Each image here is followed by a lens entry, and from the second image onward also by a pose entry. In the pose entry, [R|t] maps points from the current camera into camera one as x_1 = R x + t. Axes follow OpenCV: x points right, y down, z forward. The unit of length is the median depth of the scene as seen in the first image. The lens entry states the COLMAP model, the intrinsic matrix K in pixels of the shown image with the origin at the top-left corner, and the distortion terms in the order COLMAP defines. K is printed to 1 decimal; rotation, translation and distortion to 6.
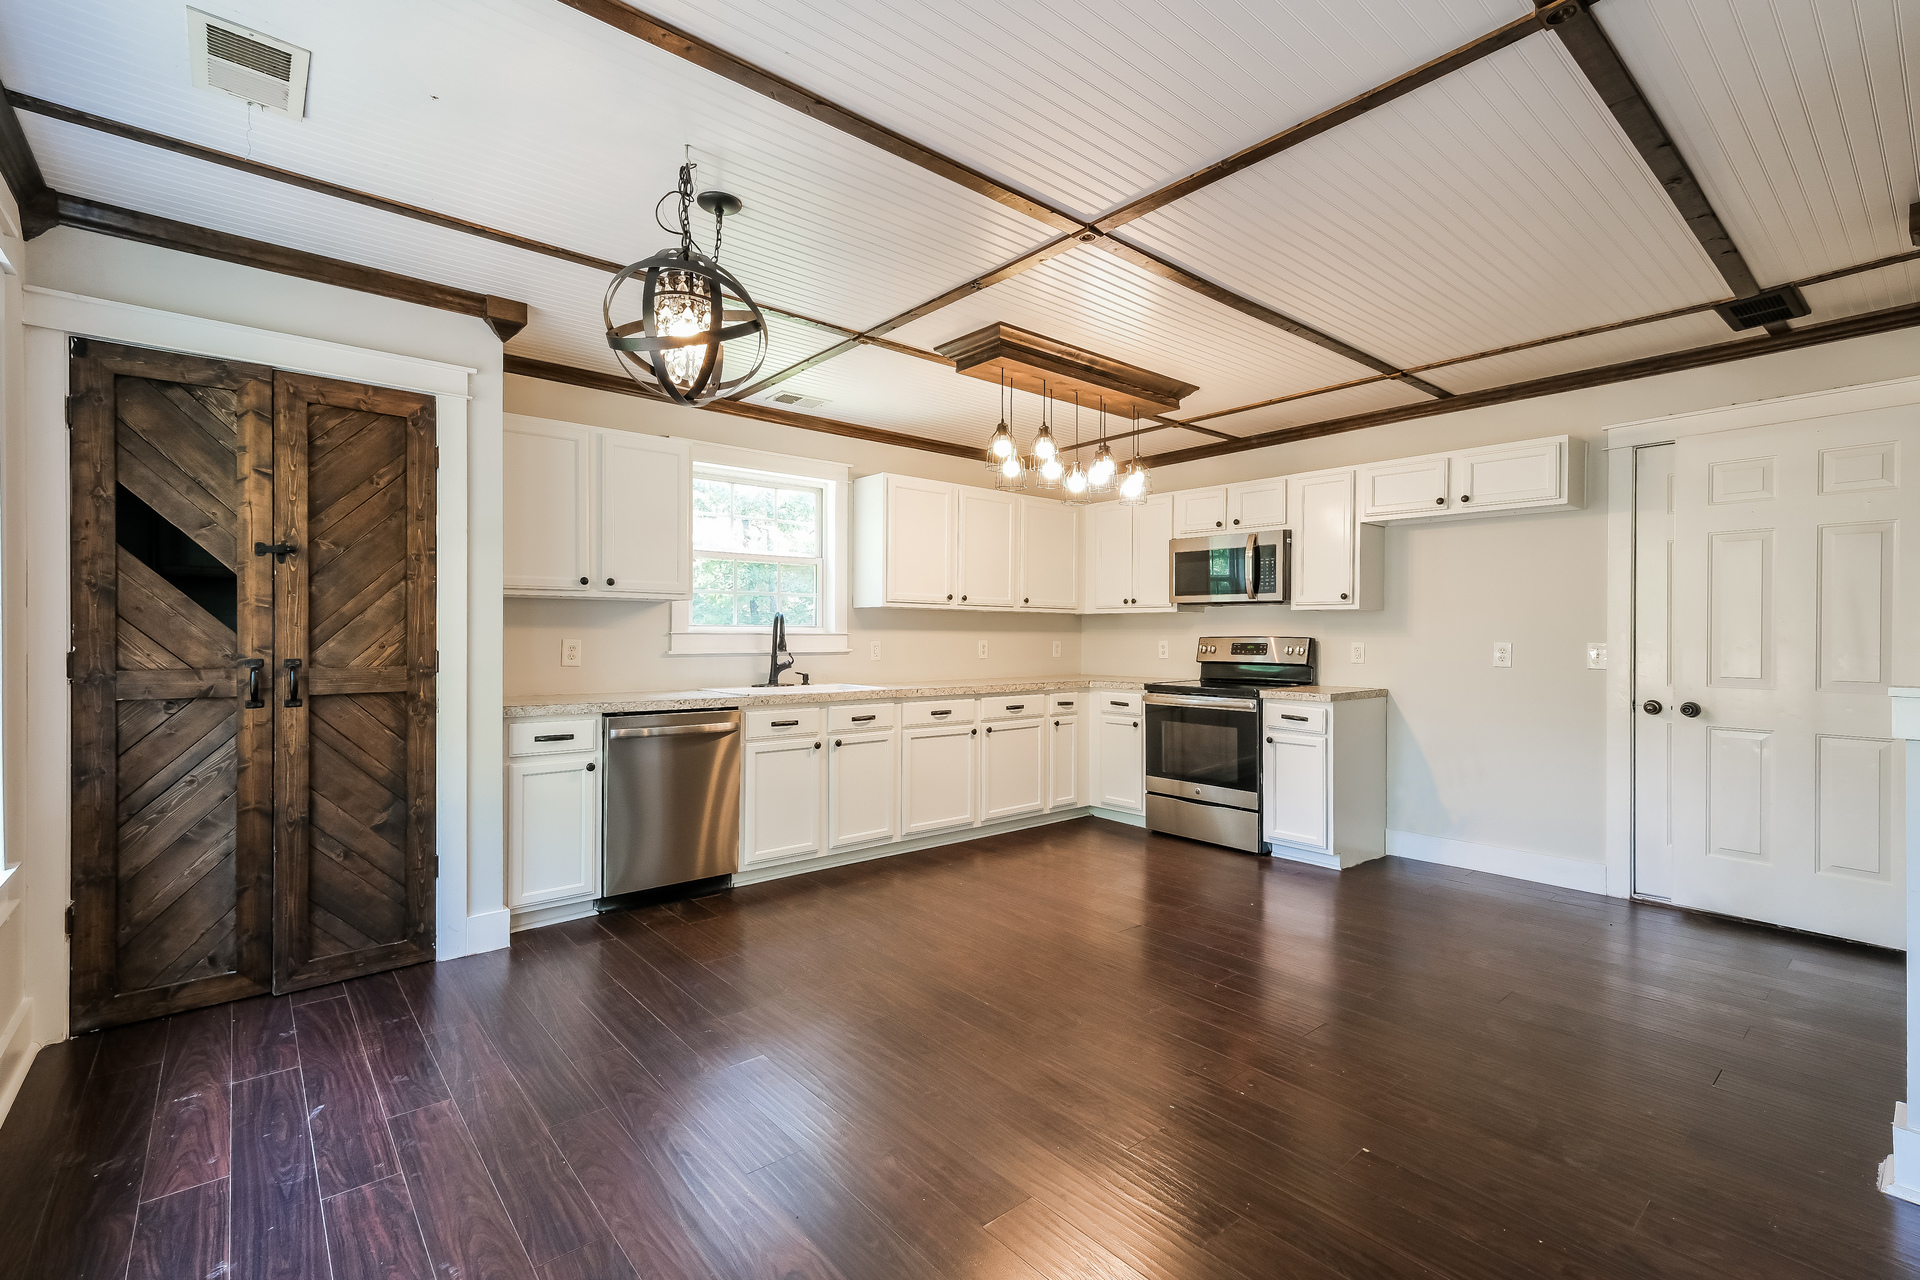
lens RADIAL K [[839.2, 0, 945.0], [0, 839.2, 628.6], [0, 0, 1]] dist [0.008770, 0.000362]
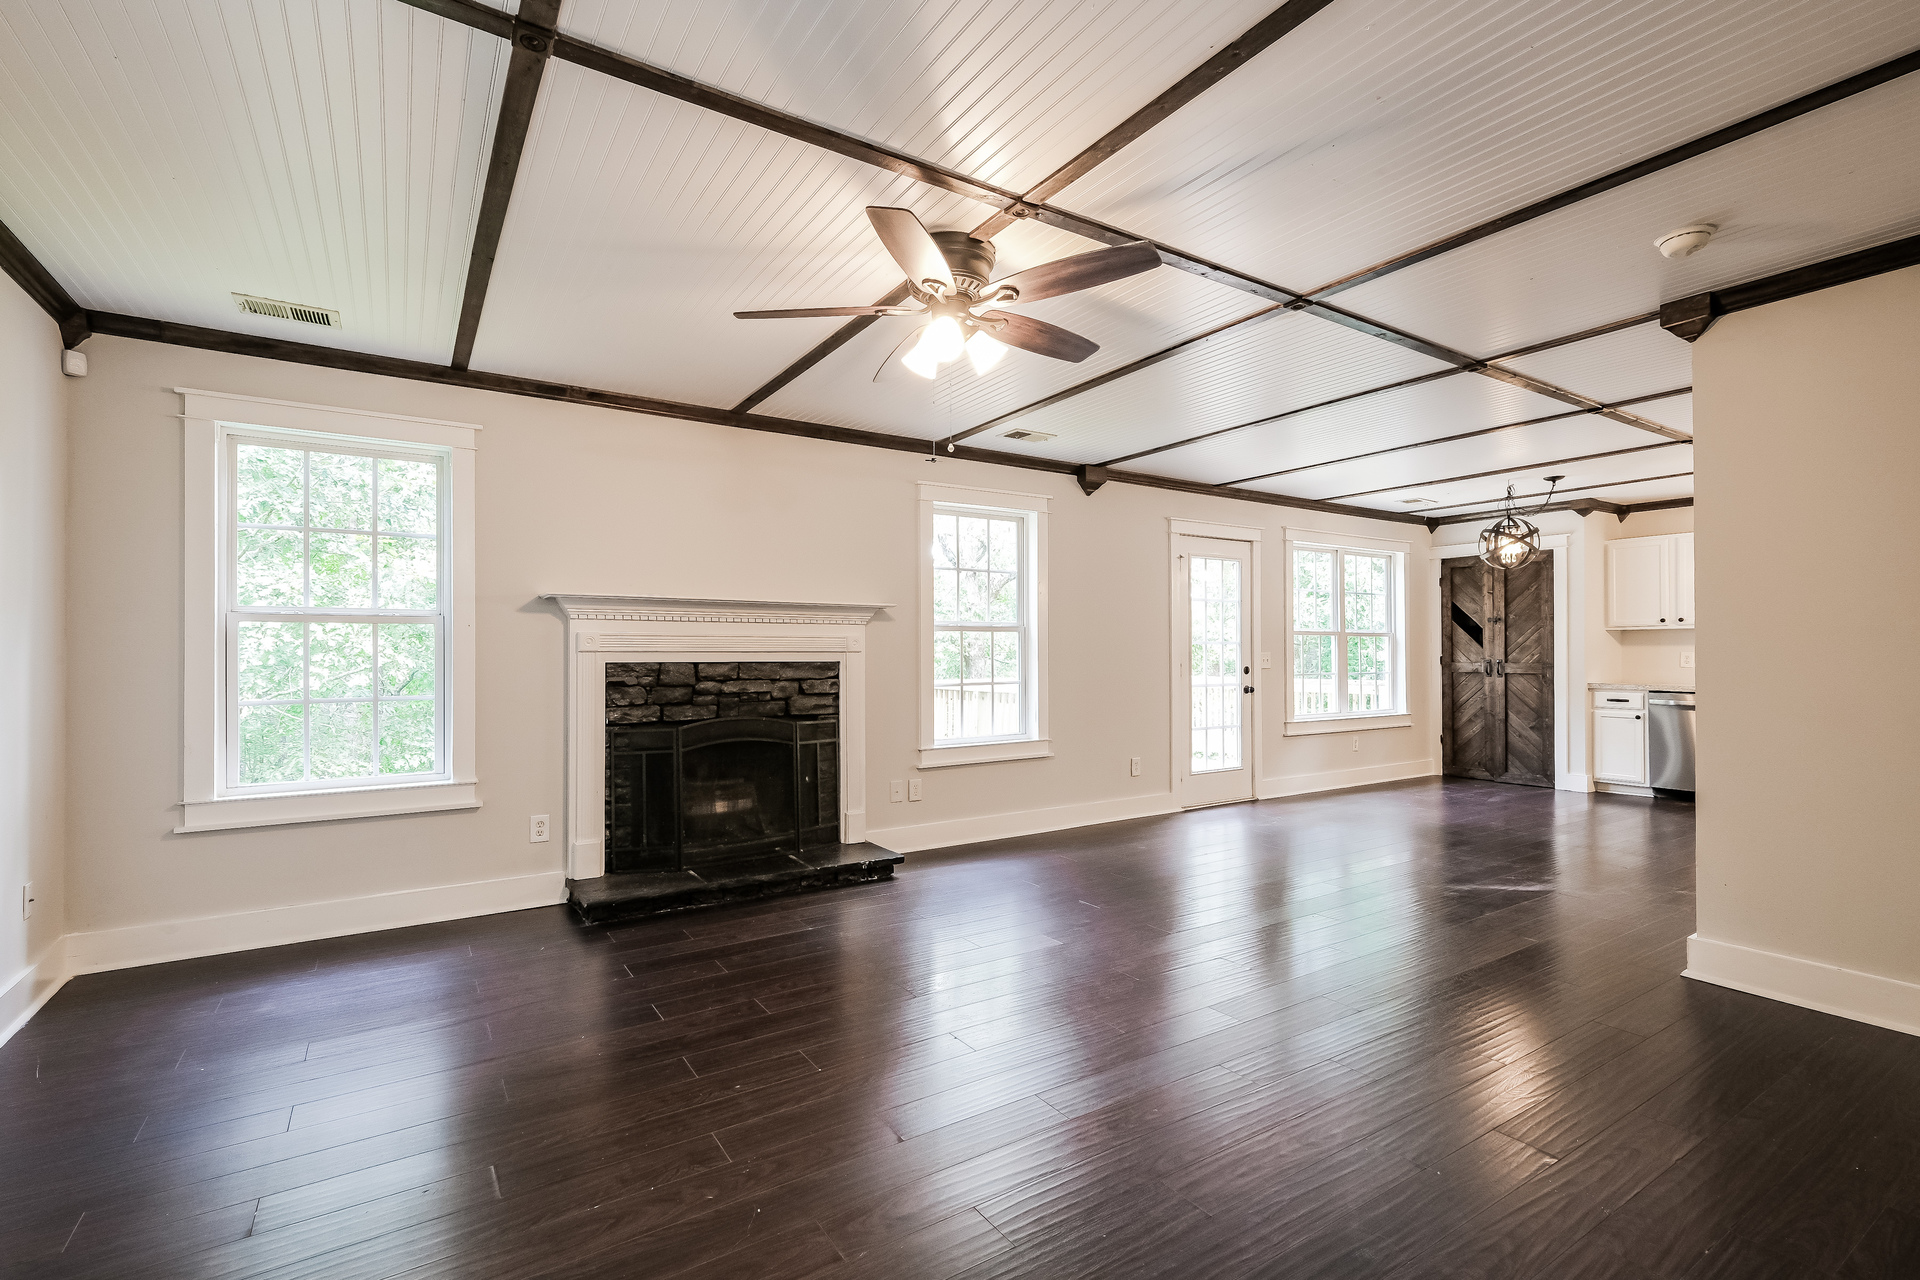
lens RADIAL K [[845.9, 0, 944.5], [0, 845.9, 662.6], [0, 0, 1]] dist [0.014805, 0.000272]
pose [[-0.108486, 0.009336, -0.994054, 2.053975], [0.009387, 0.999921, 0.008367, 0.005999], [0.994054, -0.008423, -0.108565, -0.459450]]
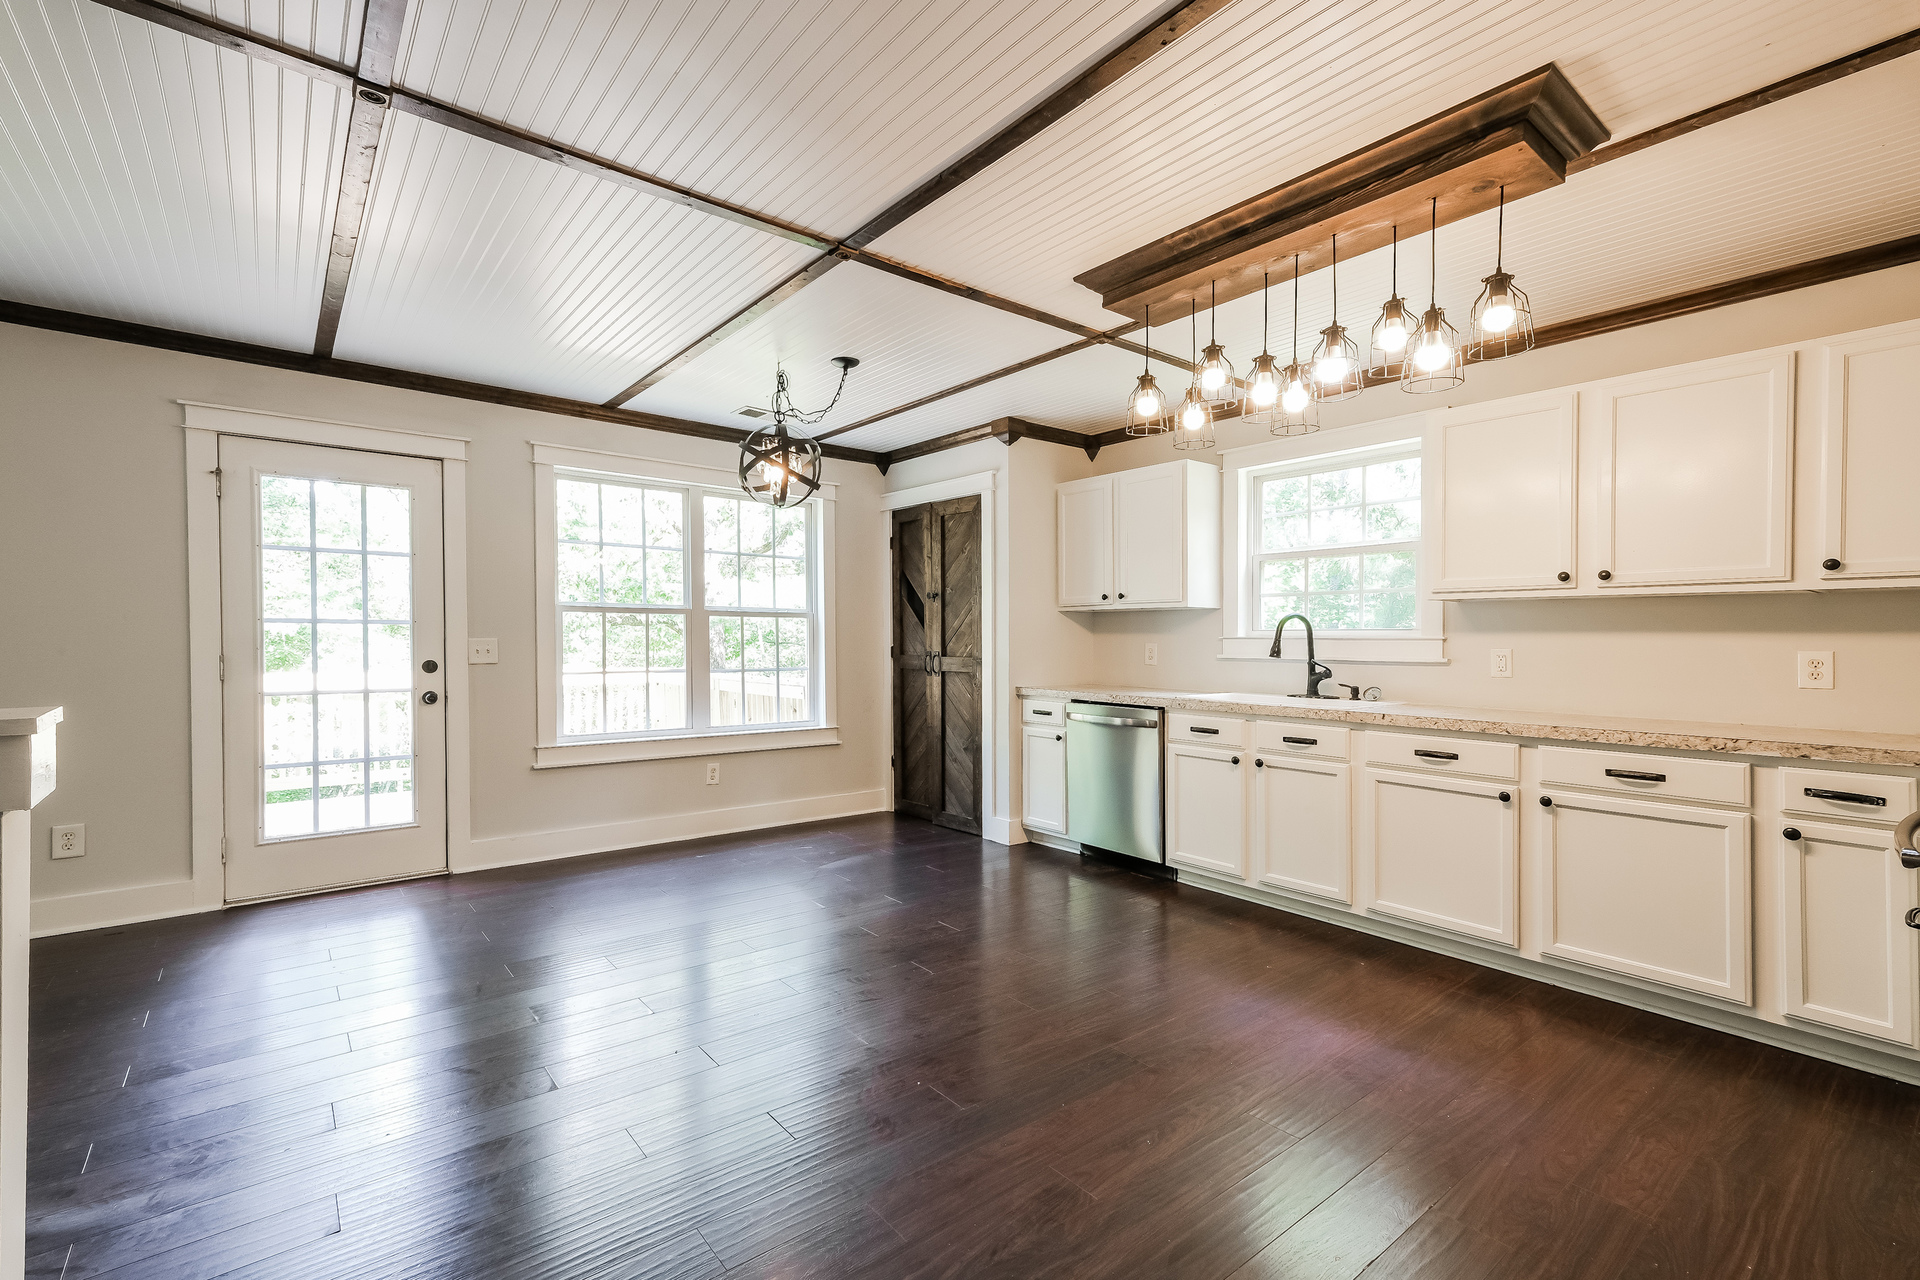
lens RADIAL K [[839.2, 0, 938.6], [0, 839.2, 647.2], [0, 0, 1]] dist [0.008770, 0.000362]
pose [[-0.012720, 0.004307, -0.999910, 1.081644], [0.002122, 0.999989, 0.004280, 0.017321], [0.999917, -0.002068, -0.012729, 0.981960]]
